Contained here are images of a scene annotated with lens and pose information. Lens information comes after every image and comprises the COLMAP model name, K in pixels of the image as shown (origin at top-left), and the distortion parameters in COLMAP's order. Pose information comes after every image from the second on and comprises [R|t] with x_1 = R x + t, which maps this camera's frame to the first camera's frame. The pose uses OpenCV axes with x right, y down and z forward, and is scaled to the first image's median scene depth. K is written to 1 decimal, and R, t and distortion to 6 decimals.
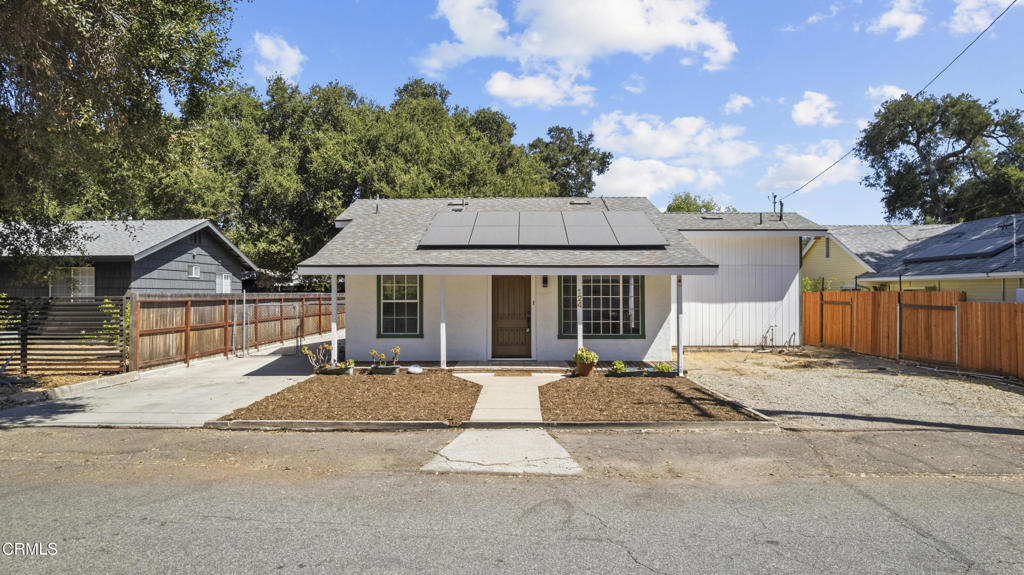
lens RADIAL K [[651.8, 0, 512.0], [0, 651.8, 287.5], [0, 0, 1]] dist [-0.071341, 0.057749]
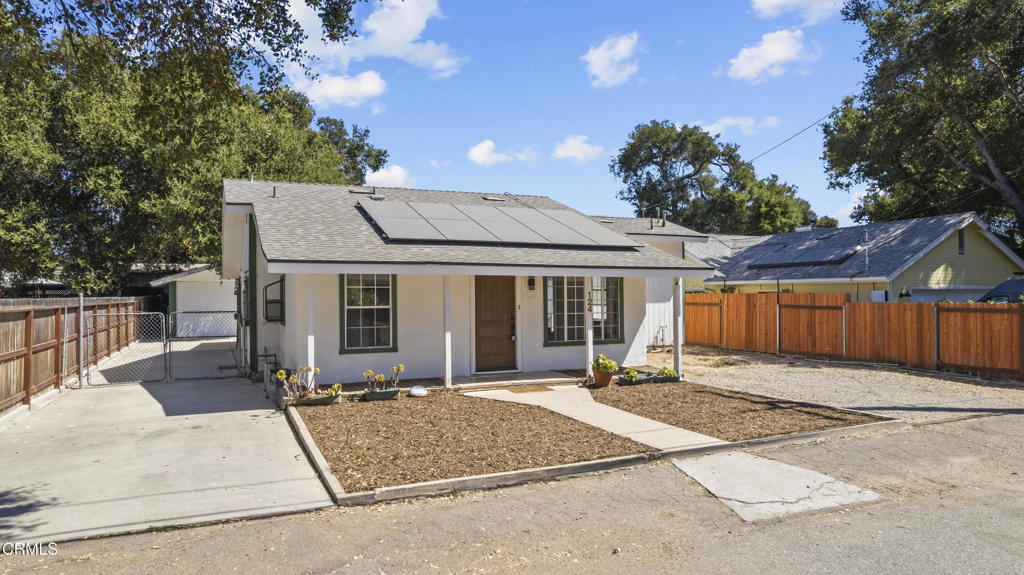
lens RADIAL K [[651.8, 0, 512.0], [0, 651.8, 287.5], [0, 0, 1]] dist [-0.071341, 0.057749]
pose [[0.906012, 0.001369, 0.423249, -0.350427], [0.000294, 0.999992, -0.003863, 0.000053], [-0.423251, 0.003624, 0.906005, 0.196916]]
